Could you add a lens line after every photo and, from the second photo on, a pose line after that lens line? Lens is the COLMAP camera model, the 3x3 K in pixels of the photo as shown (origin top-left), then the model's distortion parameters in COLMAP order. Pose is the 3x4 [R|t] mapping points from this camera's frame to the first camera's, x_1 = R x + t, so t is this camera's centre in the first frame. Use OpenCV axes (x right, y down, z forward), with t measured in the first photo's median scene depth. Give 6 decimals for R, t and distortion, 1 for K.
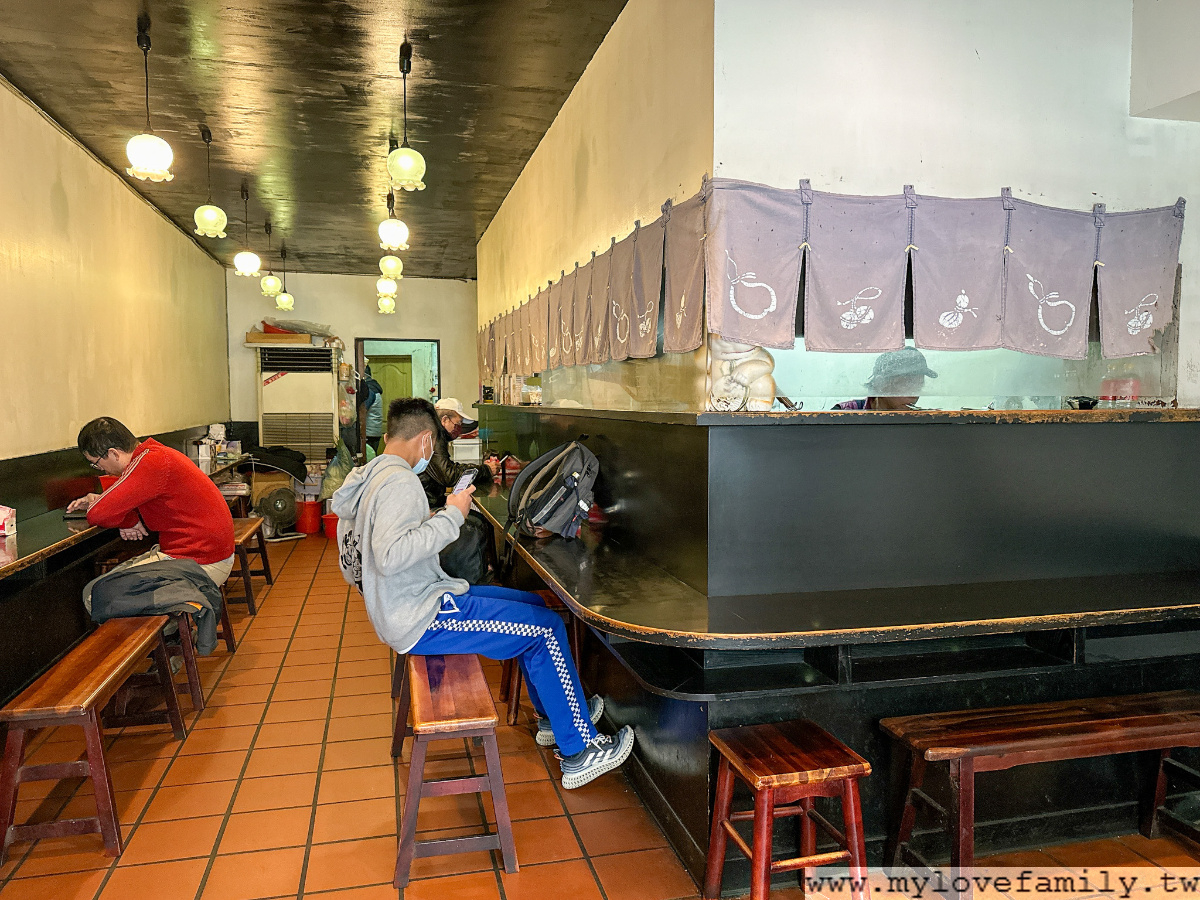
lens RADIAL K [[874.3, 0, 600.0], [0, 874.3, 450.0], [0, 0, 1]] dist [0.104136, -0.091674]
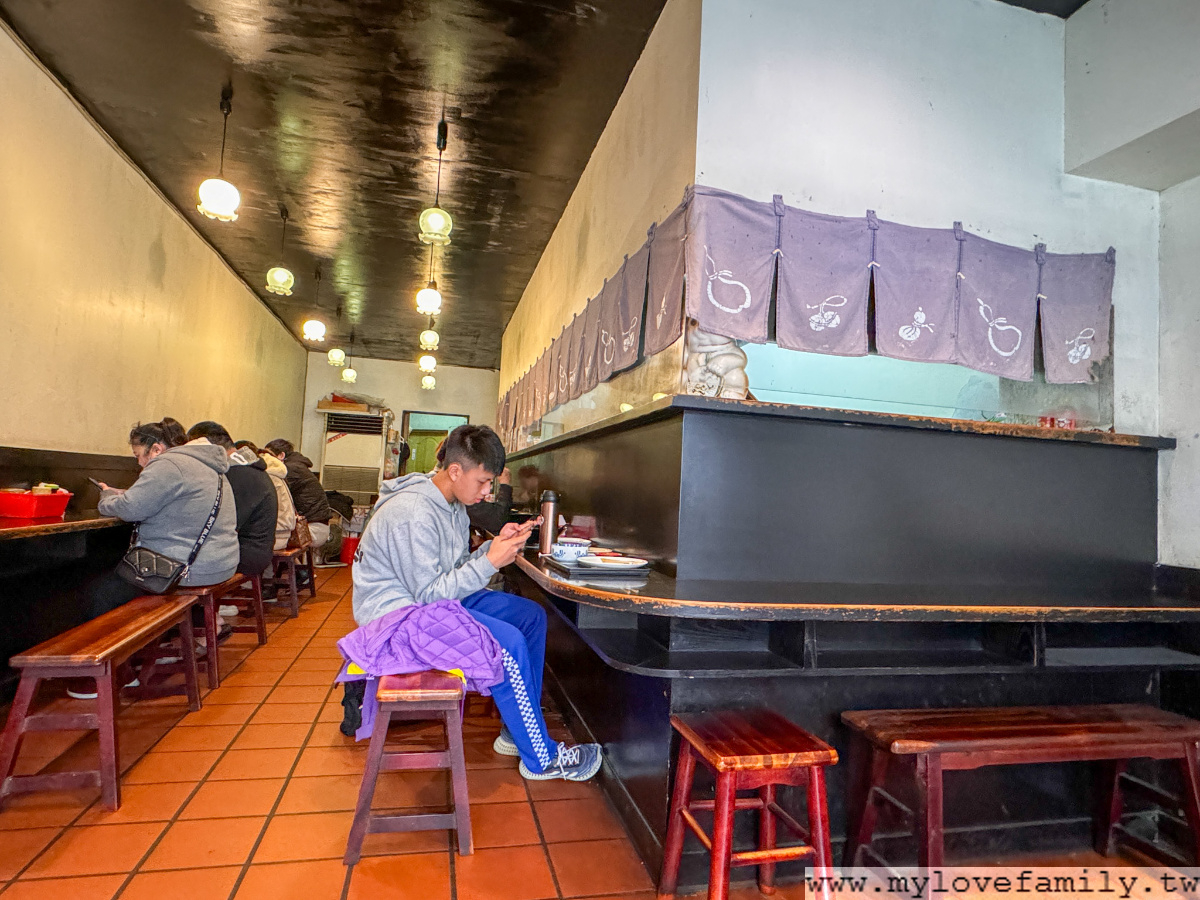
lens RADIAL K [[667.8, 0, 594.2], [0, 667.8, 448.7], [0, 0, 1]] dist [0.029457, -0.000725]
pose [[0.998564, 0.052529, -0.010504, 0.027639], [-0.053436, 0.990552, -0.126302, 0.116912], [0.003770, 0.126681, 0.991936, 0.204336]]
